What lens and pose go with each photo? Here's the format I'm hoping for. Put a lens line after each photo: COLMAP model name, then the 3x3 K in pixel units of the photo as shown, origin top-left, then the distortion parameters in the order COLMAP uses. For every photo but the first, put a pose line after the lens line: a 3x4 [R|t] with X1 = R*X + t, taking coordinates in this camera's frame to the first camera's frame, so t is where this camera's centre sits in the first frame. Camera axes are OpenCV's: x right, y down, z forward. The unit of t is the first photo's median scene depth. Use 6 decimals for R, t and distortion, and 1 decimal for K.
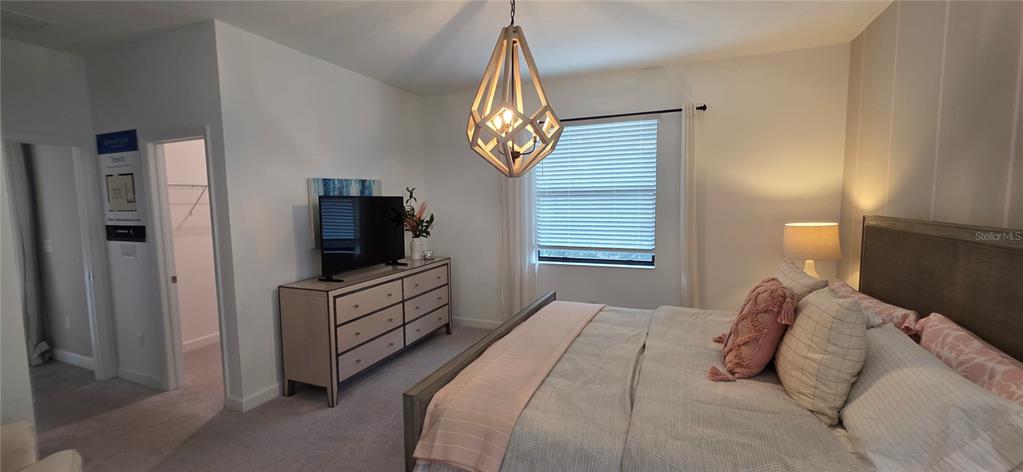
lens RADIAL K [[412.1, 0, 505.8], [0, 412.1, 236.3], [0, 0, 1]] dist [0.001430, -0.000298]
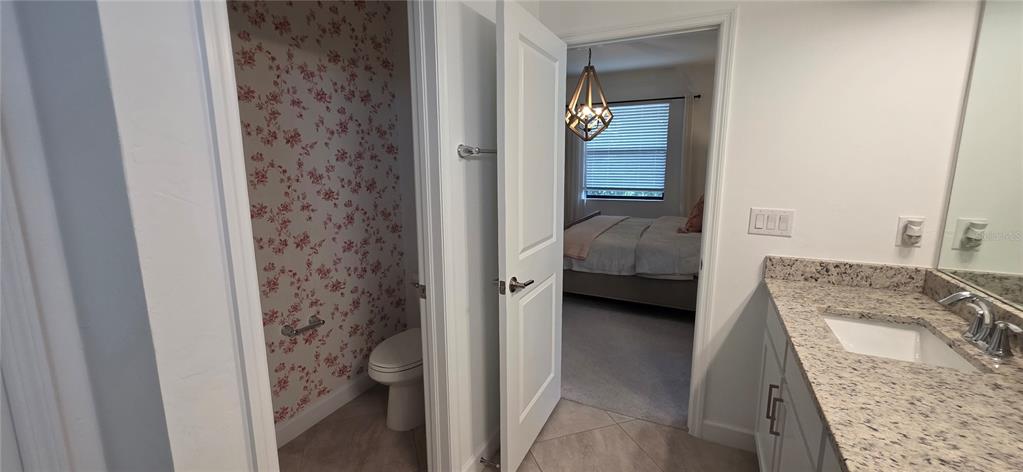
lens RADIAL K [[412.1, 0, 505.8], [0, 412.1, 236.3], [0, 0, 1]] dist [0.001430, -0.000298]
pose [[0.998197, 0.014901, -0.058152, -0.151834], [-0.010217, 0.996740, 0.080026, 0.100163], [0.059155, -0.079287, 0.995095, -0.640660]]
